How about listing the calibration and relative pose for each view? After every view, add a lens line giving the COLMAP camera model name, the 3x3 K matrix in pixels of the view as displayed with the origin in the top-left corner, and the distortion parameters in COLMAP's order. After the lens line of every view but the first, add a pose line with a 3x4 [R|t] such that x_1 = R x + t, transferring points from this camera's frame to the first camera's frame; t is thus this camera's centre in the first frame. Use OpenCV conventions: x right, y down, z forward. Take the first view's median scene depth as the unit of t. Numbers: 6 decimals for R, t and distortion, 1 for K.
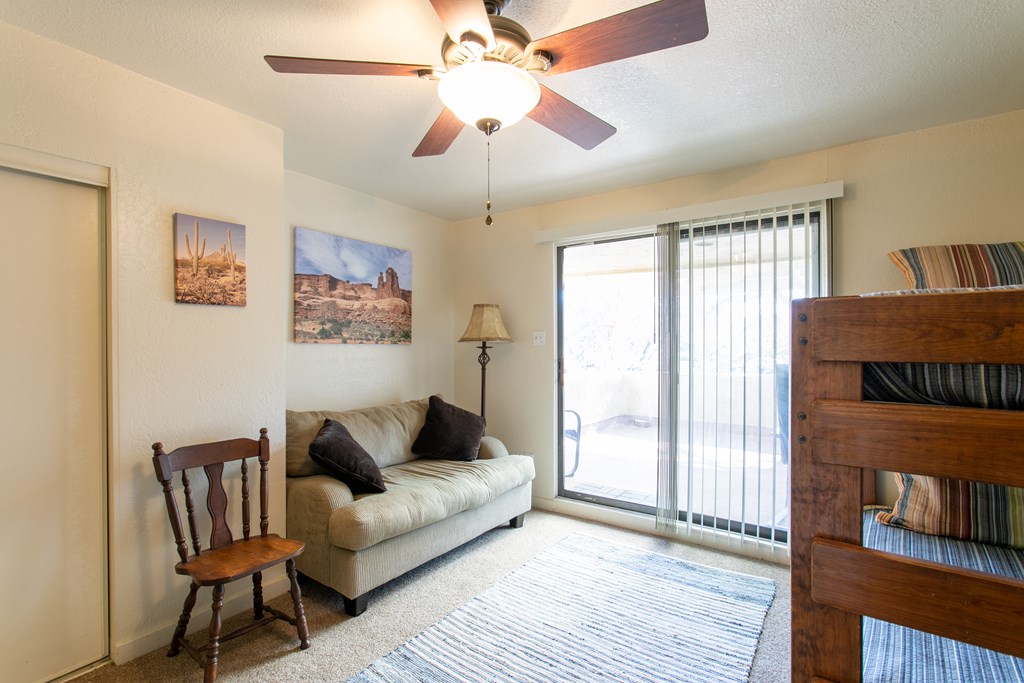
lens RADIAL K [[484.5, 0, 512.6], [0, 484.5, 346.2], [0, 0, 1]] dist [-0.000785, 0.000356]
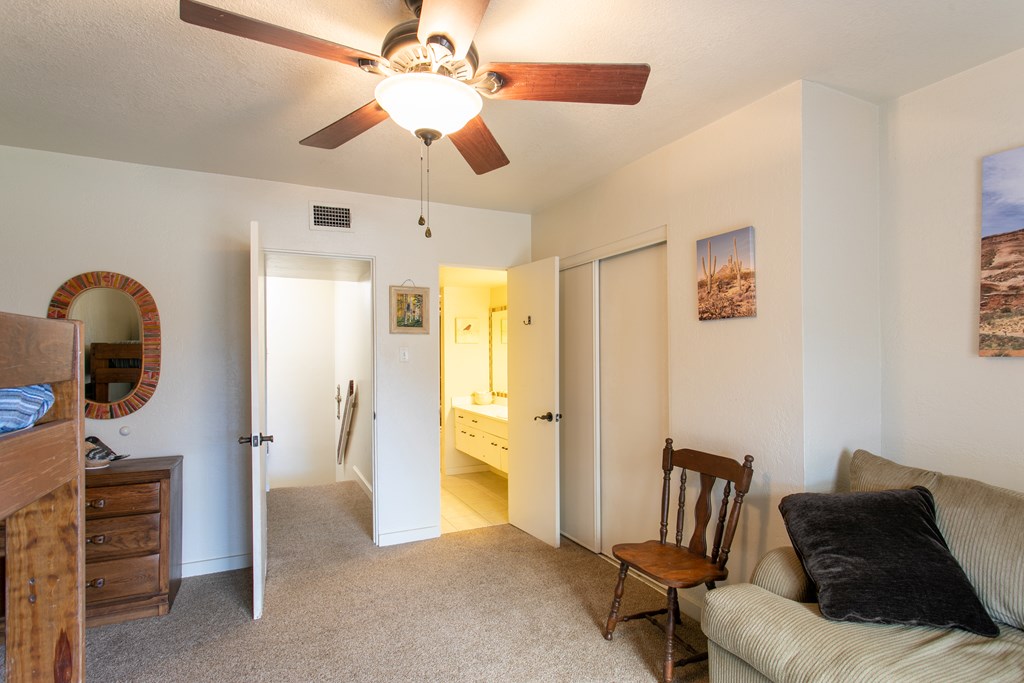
lens RADIAL K [[513.3, 0, 507.0], [0, 513.3, 355.2], [0, 0, 1]] dist [-0.002165, 0.013423]
pose [[-0.488847, 0.007015, -0.872341, 0.512793], [-0.001356, 0.999960, 0.008801, -0.017844], [0.872368, 0.005486, -0.488818, 1.095224]]
